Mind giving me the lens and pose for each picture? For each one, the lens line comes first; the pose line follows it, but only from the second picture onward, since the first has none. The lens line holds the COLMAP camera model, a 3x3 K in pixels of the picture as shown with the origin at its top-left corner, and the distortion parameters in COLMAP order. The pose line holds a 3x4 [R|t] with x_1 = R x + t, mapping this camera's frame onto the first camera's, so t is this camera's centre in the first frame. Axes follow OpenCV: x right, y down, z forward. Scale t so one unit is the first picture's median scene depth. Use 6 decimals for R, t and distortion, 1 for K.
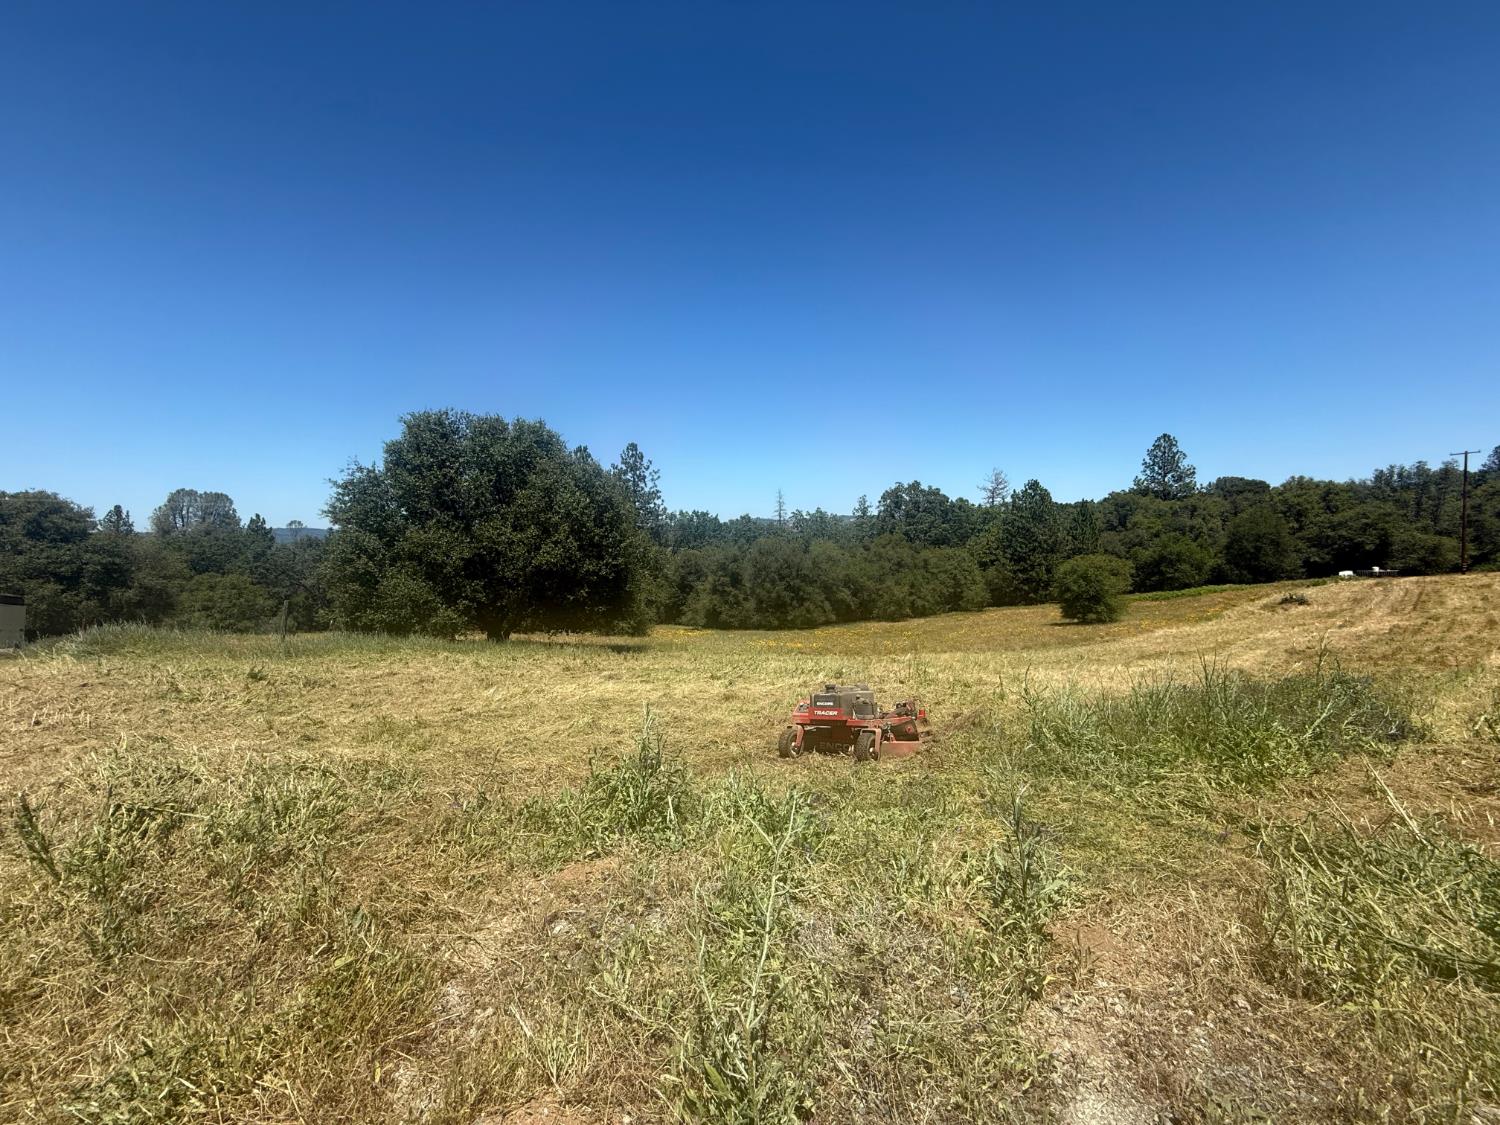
lens RADIAL K [[598.2, 0, 741.2], [0, 598.2, 559.6], [0, 0, 1]] dist [0.001543, 0.000322]
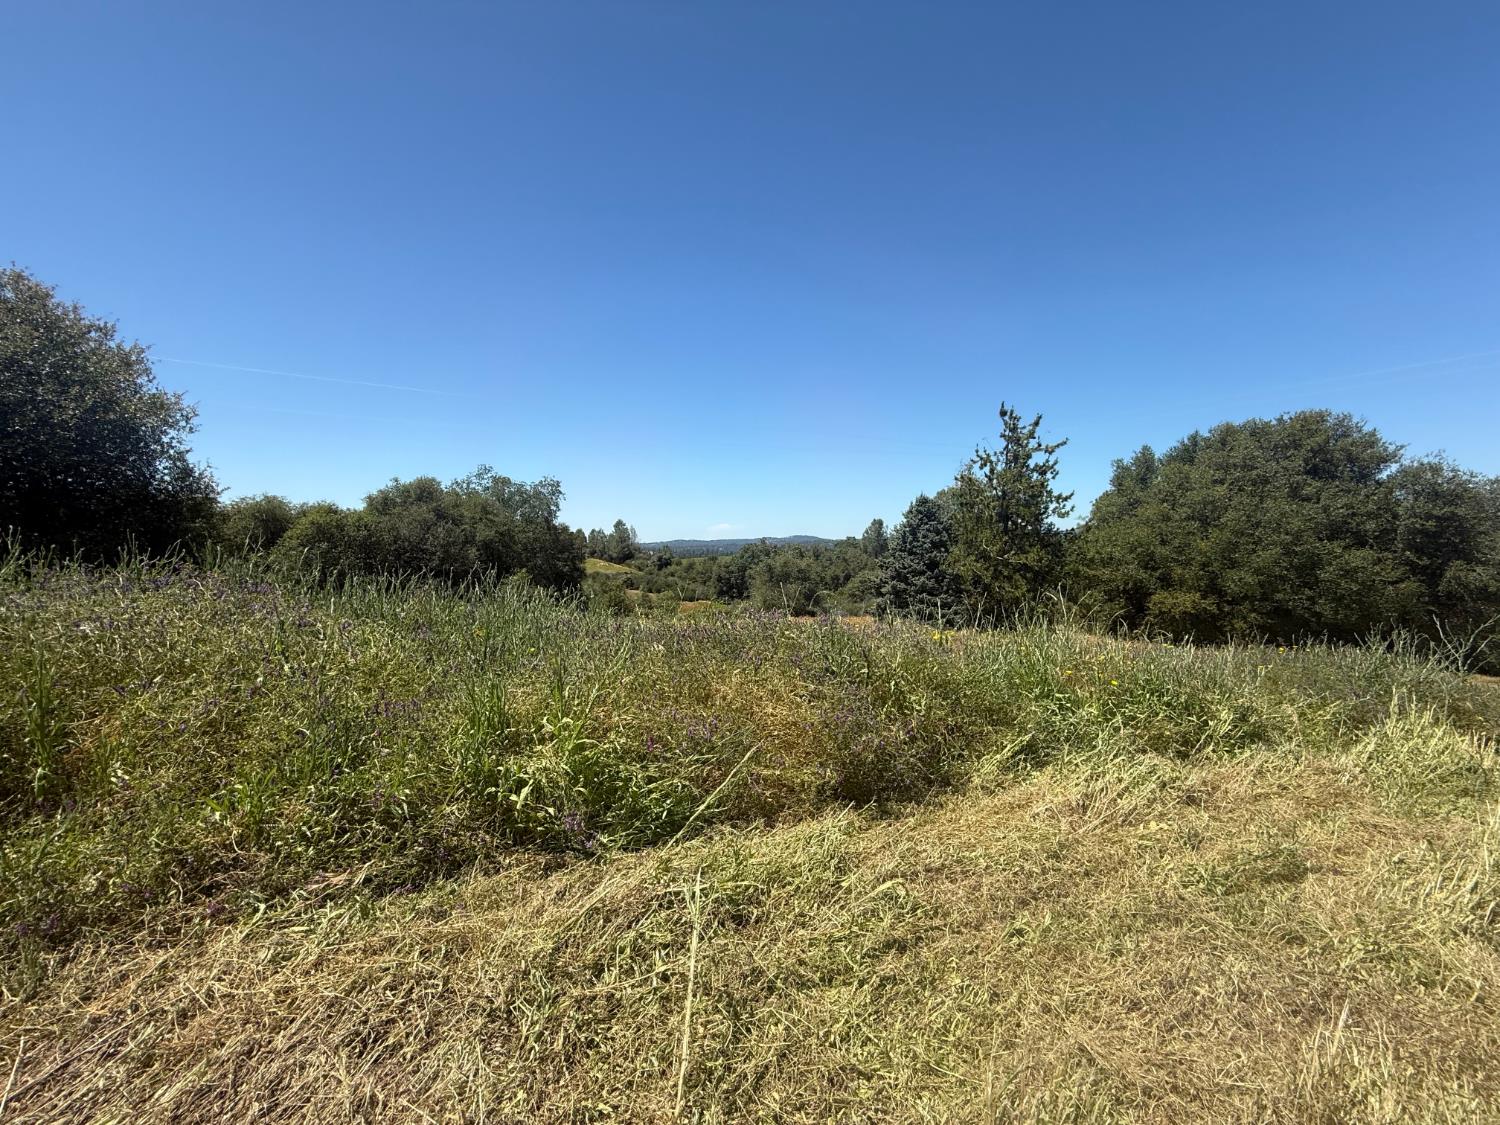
lens RADIAL K [[598.2, 0, 744.2], [0, 598.2, 561.4], [0, 0, 1]] dist [0.001543, 0.000322]
pose [[0.204852, 0.039813, -0.977983, -0.590904], [-0.029478, 0.998970, 0.034493, 0.042643], [0.978349, 0.021763, 0.205814, 0.240426]]
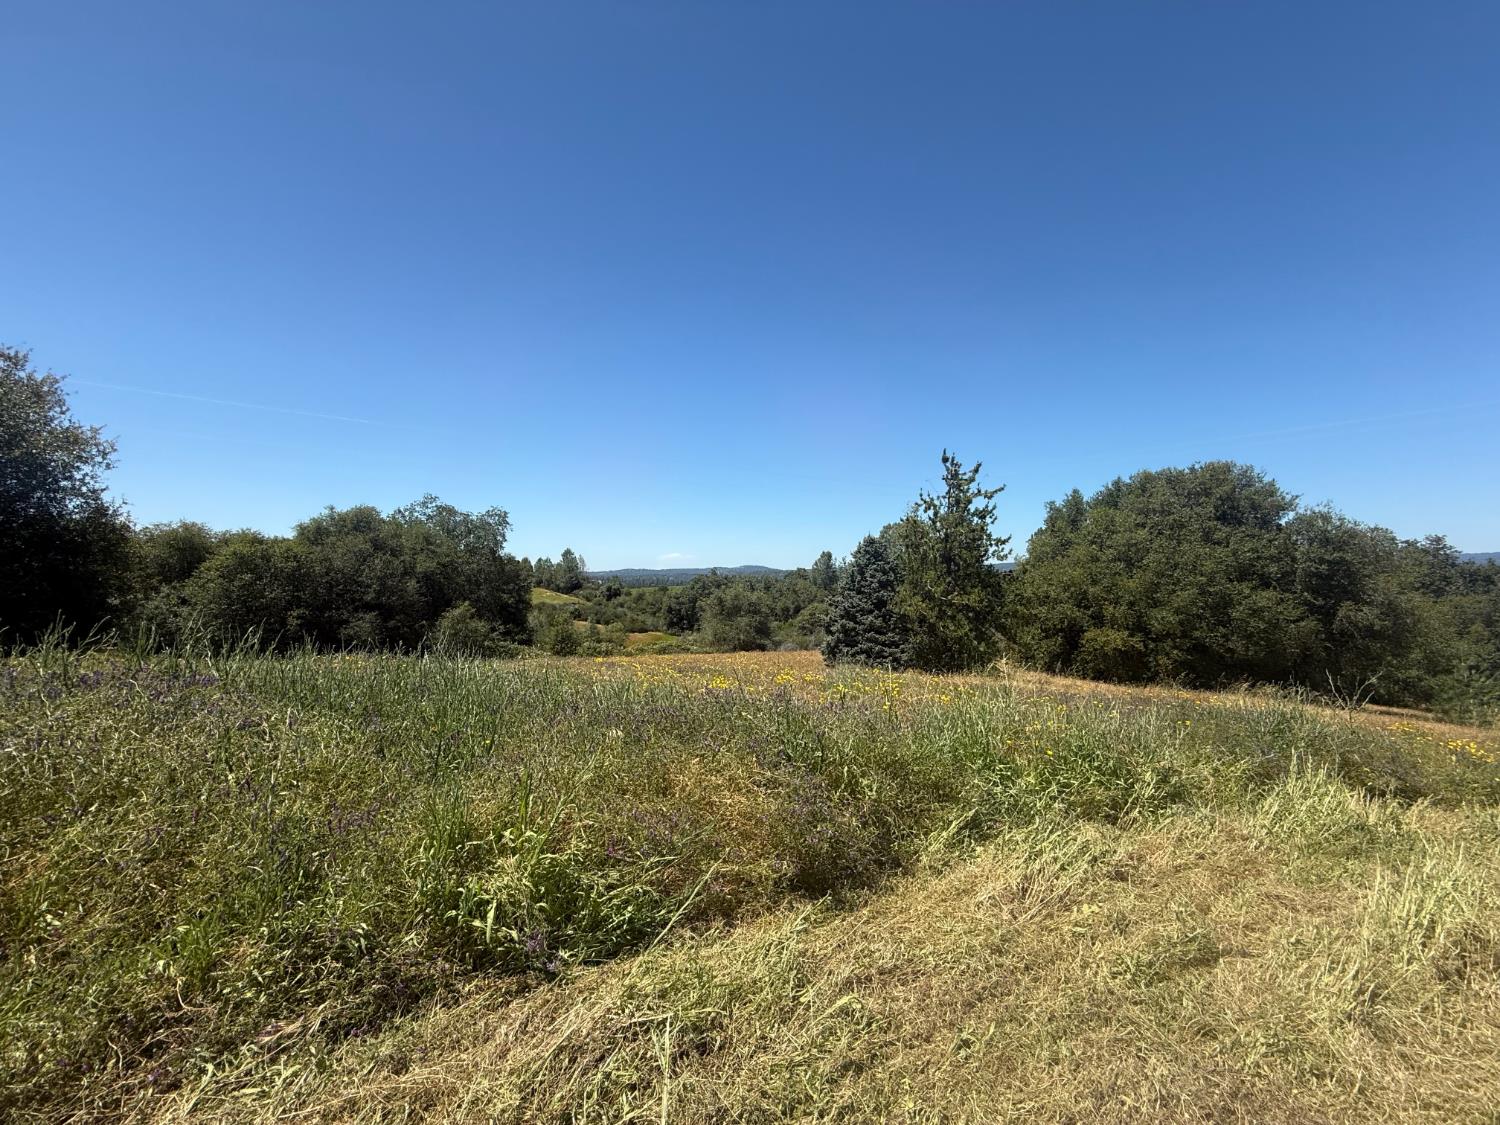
lens RADIAL K [[598.2, 0, 743.8], [0, 598.2, 562.6], [0, 0, 1]] dist [0.001543, 0.000322]
pose [[0.283965, -0.004883, -0.958822, -0.588925], [-0.037277, 0.999175, -0.016129, 0.035885], [0.958110, 0.040322, 0.283548, 0.238711]]
